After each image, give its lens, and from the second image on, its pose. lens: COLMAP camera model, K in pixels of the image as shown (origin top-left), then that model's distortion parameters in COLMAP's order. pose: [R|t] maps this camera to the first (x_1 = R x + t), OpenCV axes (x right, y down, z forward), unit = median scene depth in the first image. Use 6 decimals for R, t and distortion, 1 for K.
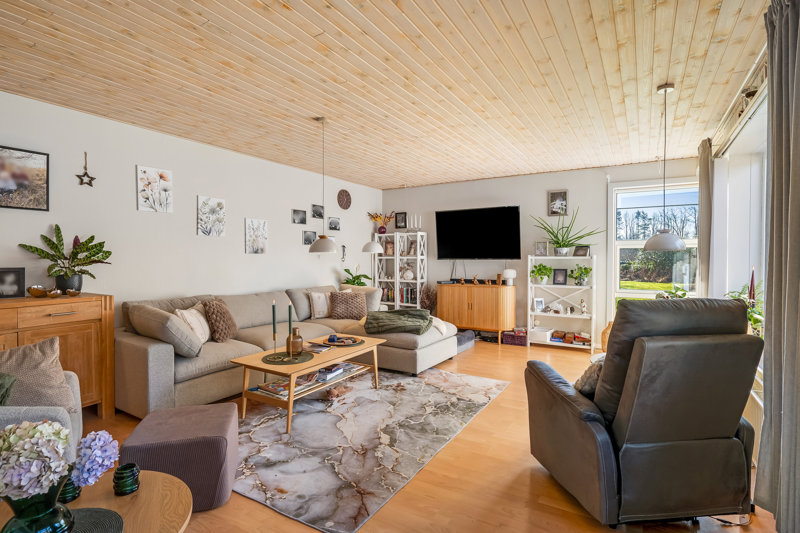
lens RADIAL K [[403.5, 0, 402.7], [0, 403.5, 265.2], [0, 0, 1]] dist [0.000649, 0.001282]
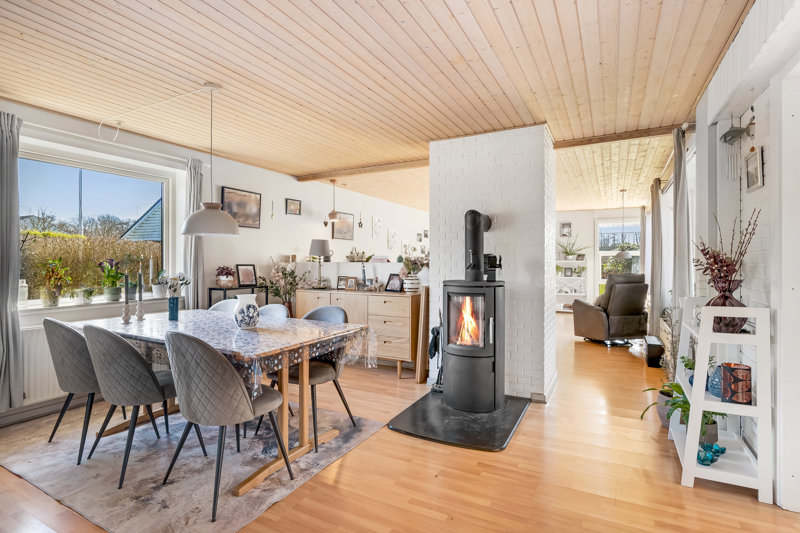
lens RADIAL K [[403.5, 0, 401.5], [0, 403.5, 261.5], [0, 0, 1]] dist [0.000649, 0.001282]
pose [[0.998491, -0.000587, 0.054920, -0.427861], [0.001510, 0.999858, -0.016769, 0.010530], [-0.054903, 0.016826, 0.998350, -0.706601]]
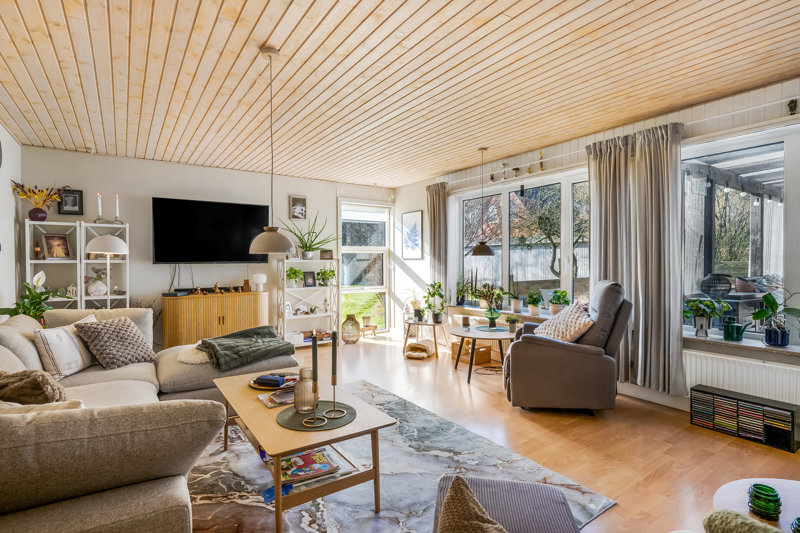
lens RADIAL K [[403.5, 0, 404.4], [0, 403.5, 267.0], [0, 0, 1]] dist [0.000649, 0.001282]
pose [[0.405006, -0.014935, 0.914192, -0.469116], [0.019095, 0.999787, 0.007873, -0.006830], [-0.914115, 0.014268, 0.405205, 0.347179]]
